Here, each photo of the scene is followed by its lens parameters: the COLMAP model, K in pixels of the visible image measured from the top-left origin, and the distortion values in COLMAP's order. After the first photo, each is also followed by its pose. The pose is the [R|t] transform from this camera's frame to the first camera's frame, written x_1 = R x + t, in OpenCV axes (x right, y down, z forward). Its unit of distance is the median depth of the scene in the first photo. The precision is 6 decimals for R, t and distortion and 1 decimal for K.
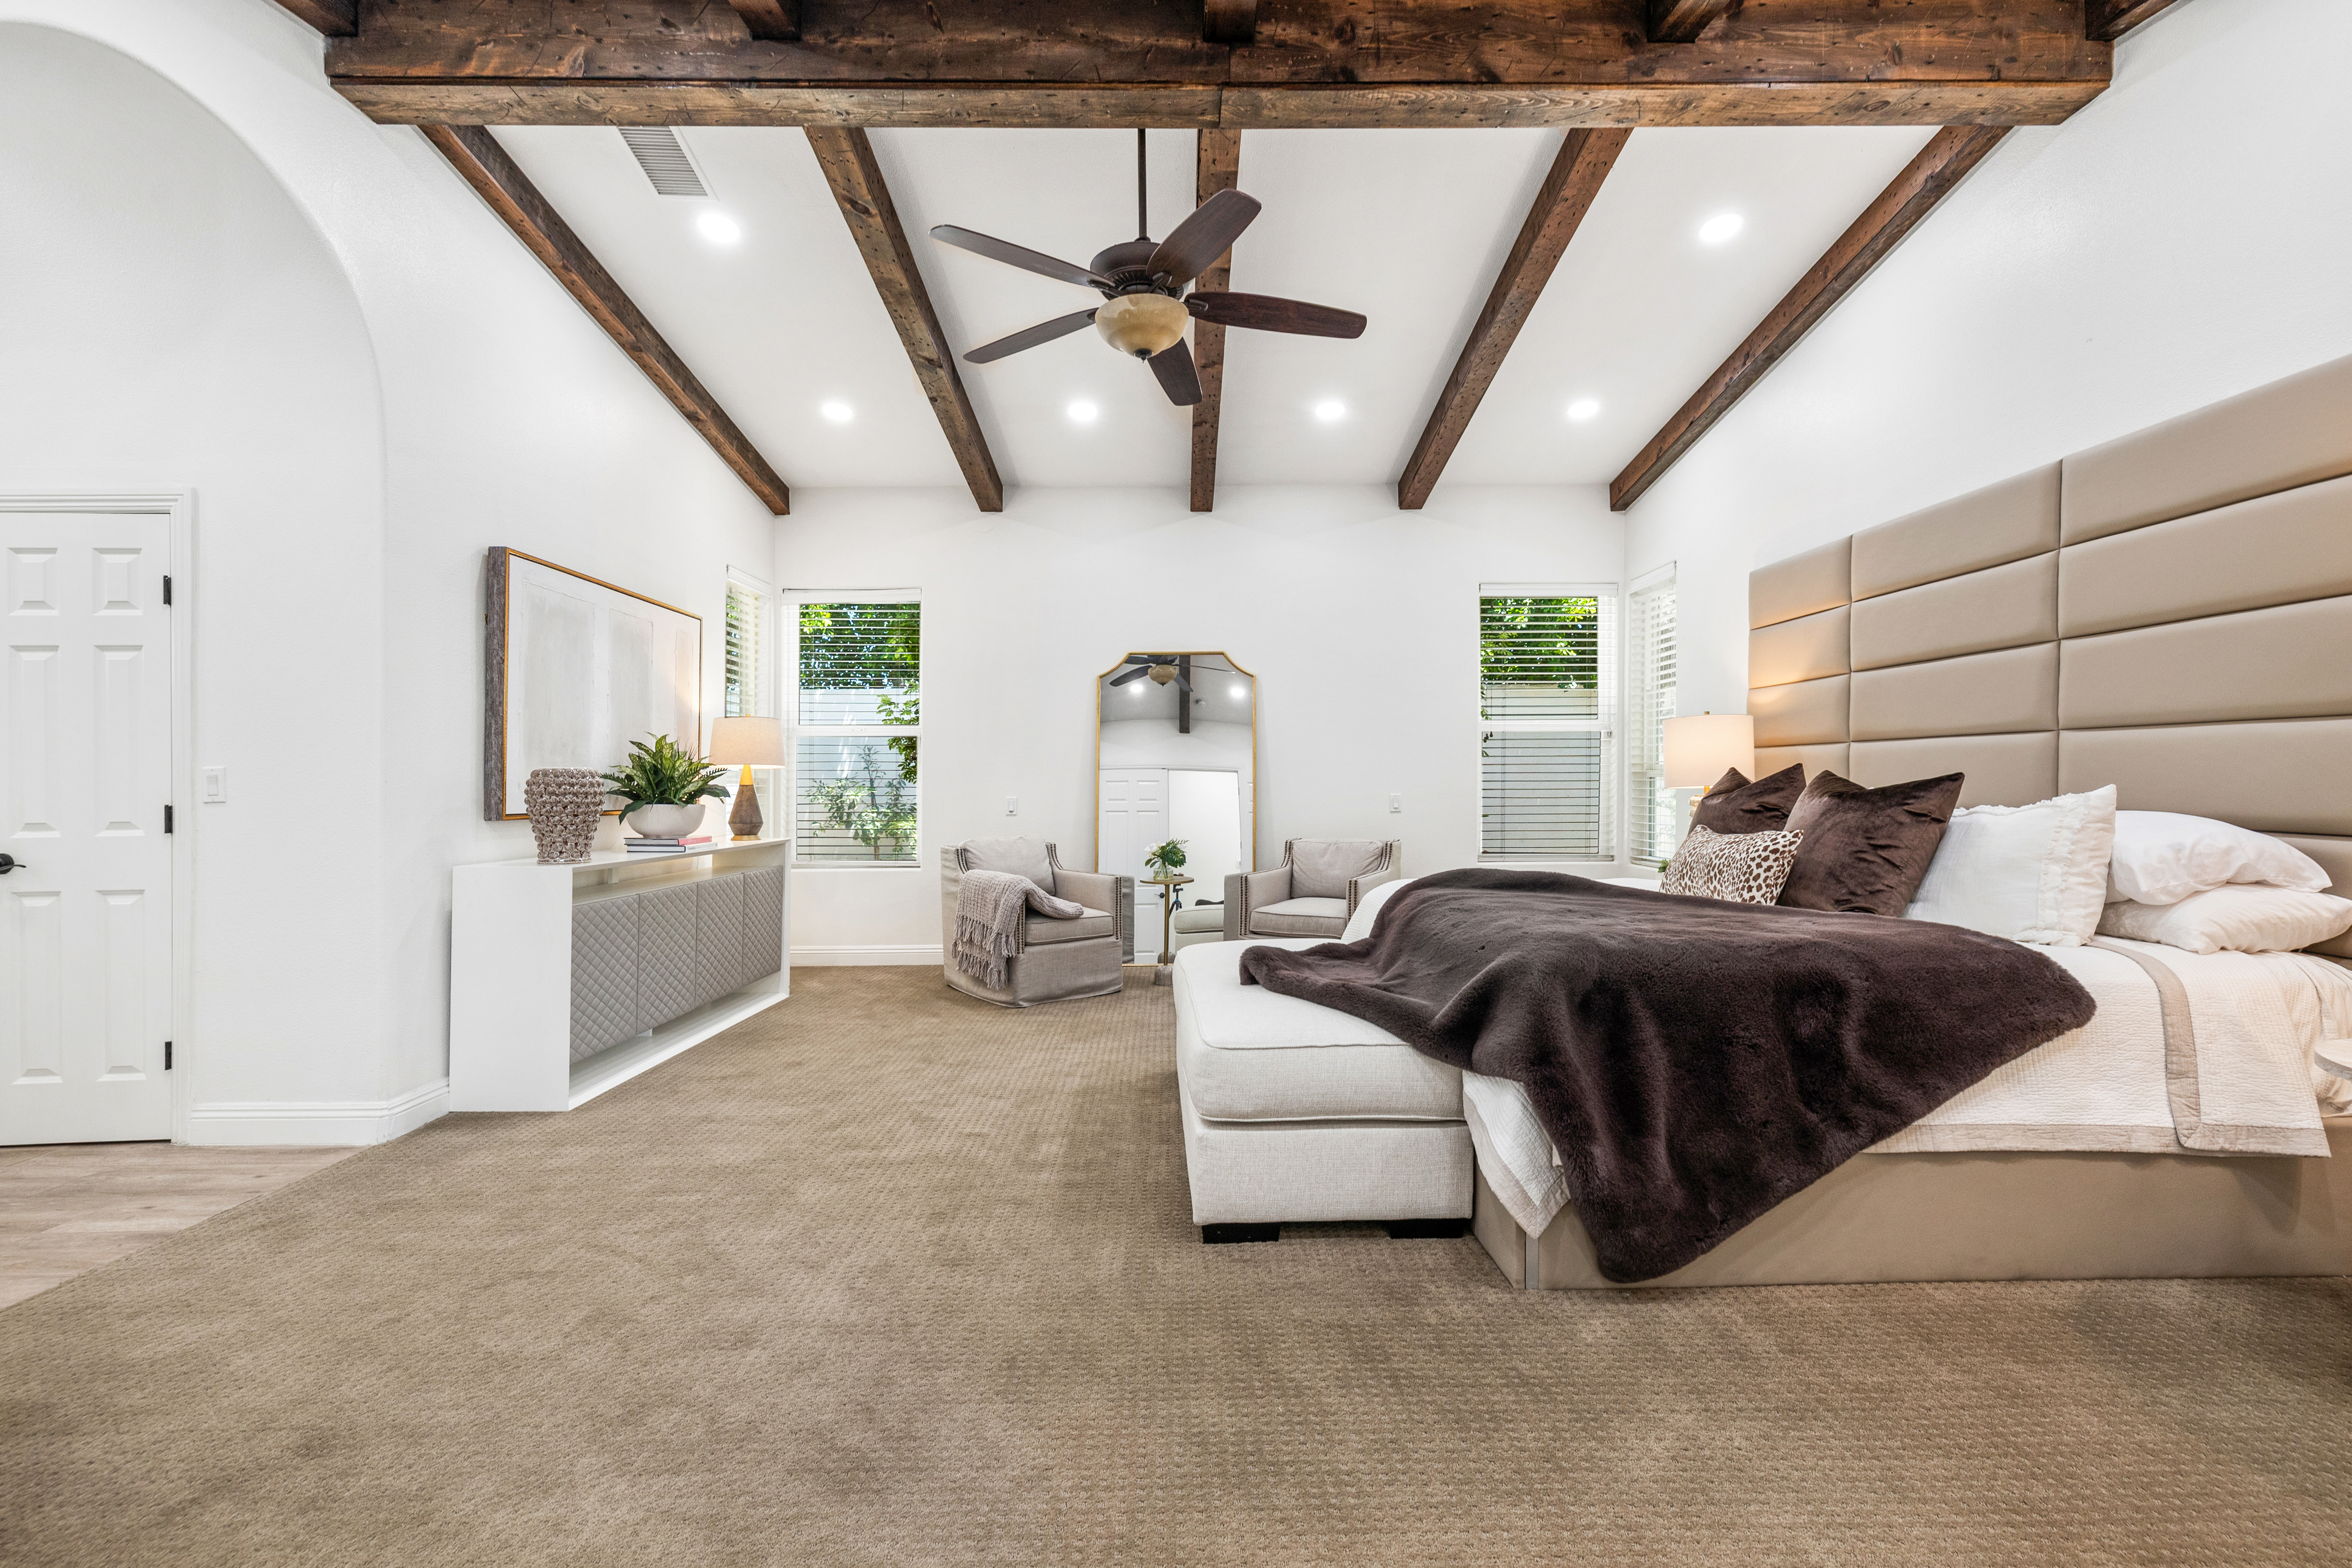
lens RADIAL K [[1009.9, 0, 1156.7], [0, 1009.9, 793.3], [0, 0, 1]] dist [0.002467, -0.000512]
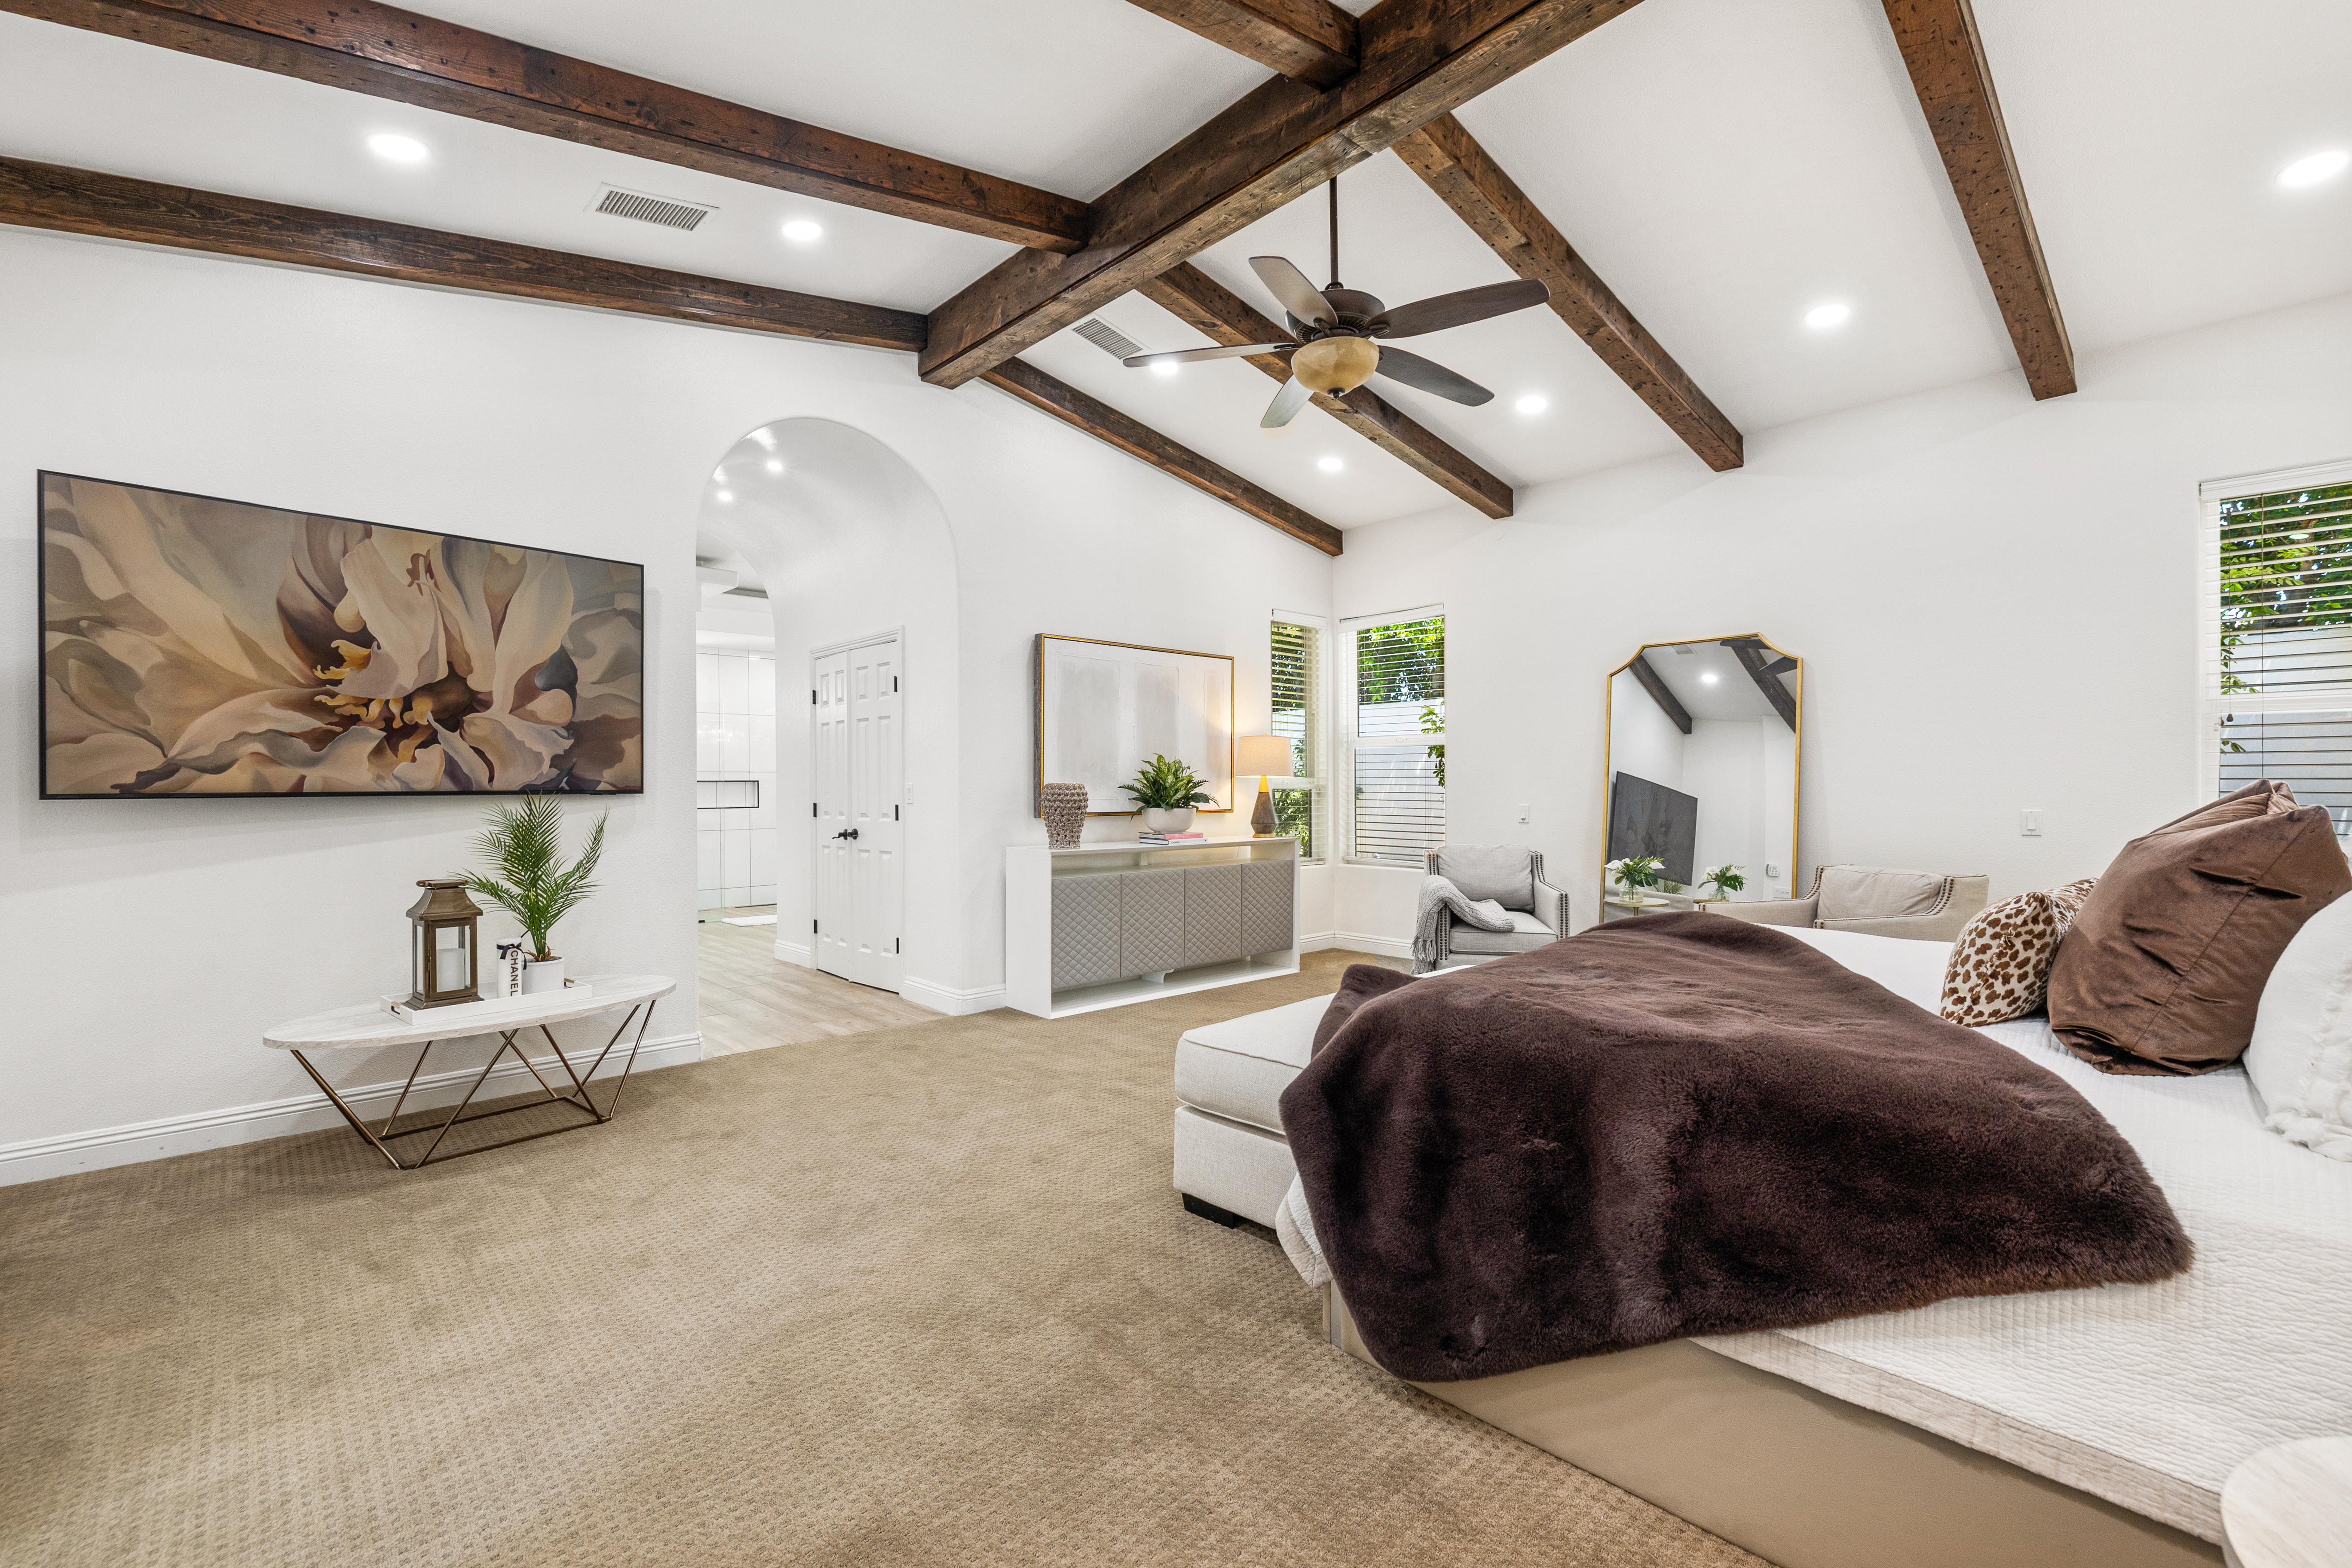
lens RADIAL K [[1009.9, 0, 1168.3], [0, 1009.9, 785.5], [0, 0, 1]] dist [0.002467, -0.000512]
pose [[0.669429, 0.002837, -0.742871, 0.705615], [-0.004323, 0.999991, -0.000076, -0.025629], [0.742864, 0.003263, 0.669435, 0.178765]]
